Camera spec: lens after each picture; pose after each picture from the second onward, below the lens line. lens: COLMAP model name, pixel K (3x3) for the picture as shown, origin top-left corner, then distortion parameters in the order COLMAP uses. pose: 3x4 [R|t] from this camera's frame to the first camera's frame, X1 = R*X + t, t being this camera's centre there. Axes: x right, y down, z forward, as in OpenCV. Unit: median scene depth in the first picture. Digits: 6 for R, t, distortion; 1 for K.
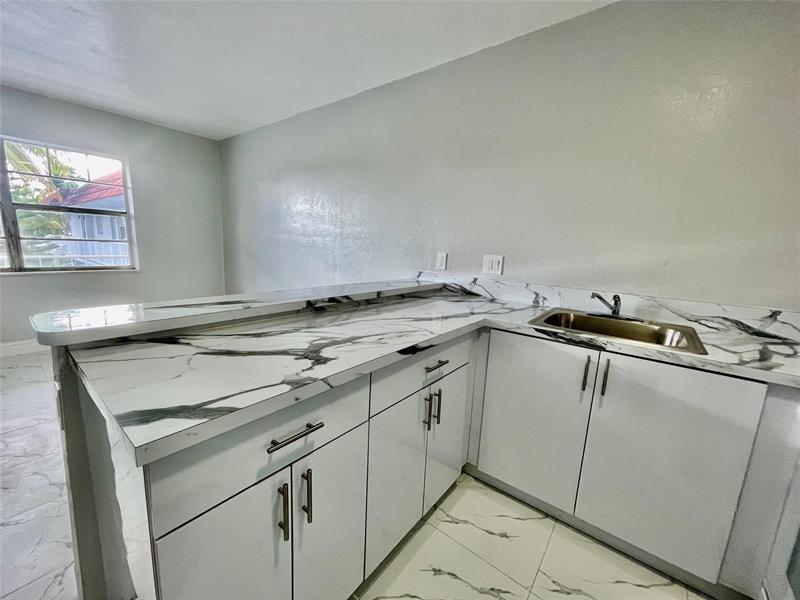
lens RADIAL K [[322.4, 0, 397.3], [0, 322.4, 300.6], [0, 0, 1]] dist [0.001783, -0.000995]
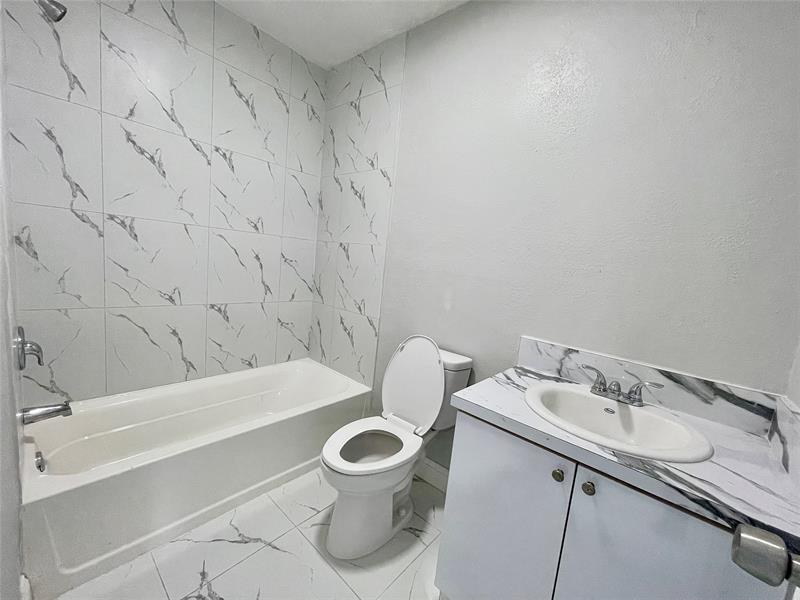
lens RADIAL K [[322.4, 0, 399.9], [0, 322.4, 300.1], [0, 0, 1]] dist [0.001783, -0.000995]
pose [[0.058273, -0.175750, 0.982709, -1.106945], [0.075860, 0.982315, 0.171182, -0.311371], [-0.995414, 0.064574, 0.070575, 1.101136]]
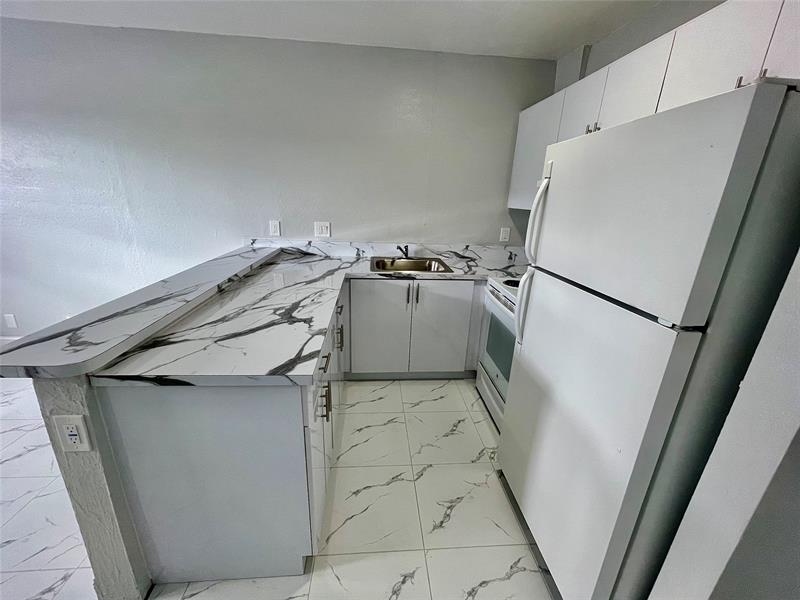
lens RADIAL K [[322.4, 0, 402.8], [0, 322.4, 303.0], [0, 0, 1]] dist [0.001783, -0.000995]
pose [[0.723173, -0.234480, 0.649646, -0.586619], [0.114131, 0.968246, 0.222426, -0.120961], [-0.681171, -0.086708, 0.726971, -0.271724]]
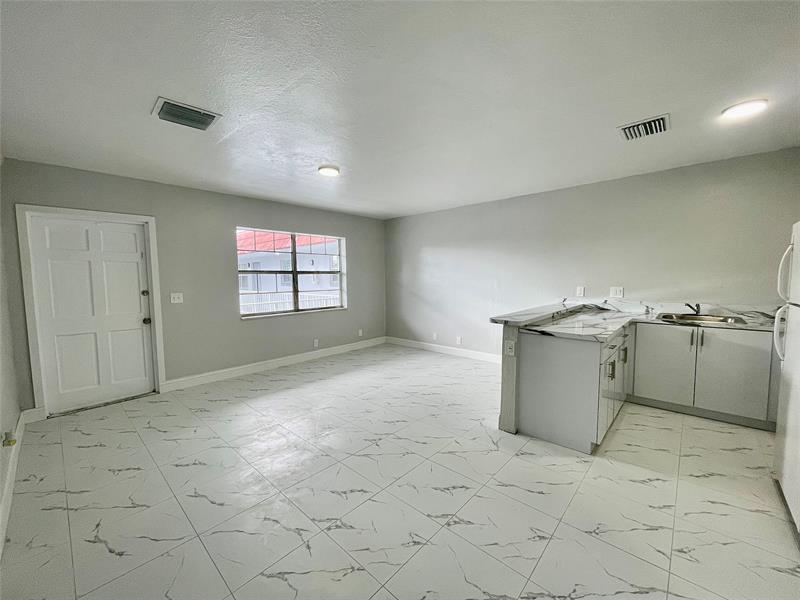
lens RADIAL K [[322.4, 0, 393.6], [0, 322.4, 299.3], [0, 0, 1]] dist [0.001783, -0.000995]
pose [[0.995210, -0.052244, -0.082632, -1.264032], [0.043414, 0.993496, -0.105264, 0.101455], [0.087594, 0.101173, 0.991005, -1.416491]]
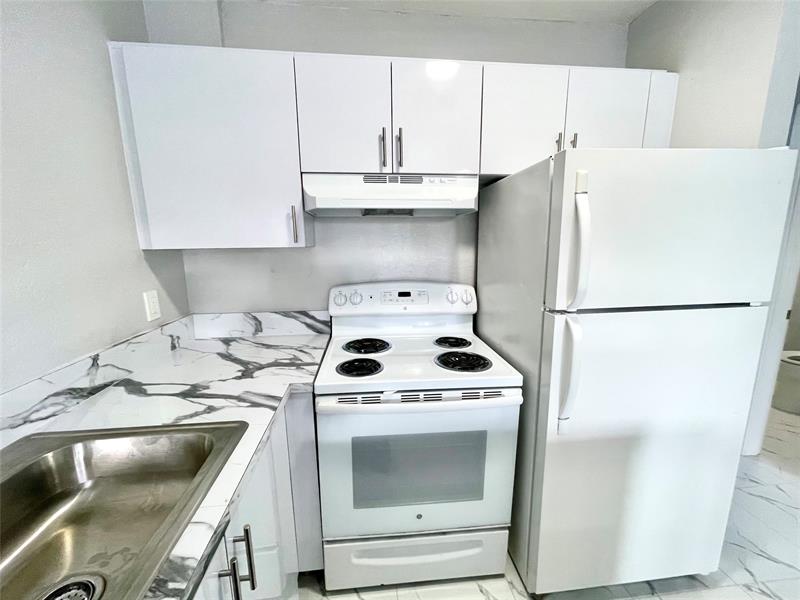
lens RADIAL K [[322.4, 0, 393.9], [0, 322.4, 301.8], [0, 0, 1]] dist [0.001783, -0.000995]
pose [[0.690012, 0.071710, -0.720236, 0.722737], [-0.077339, 0.996688, 0.025141, -0.125765], [0.719654, 0.038355, 0.693273, 0.353731]]
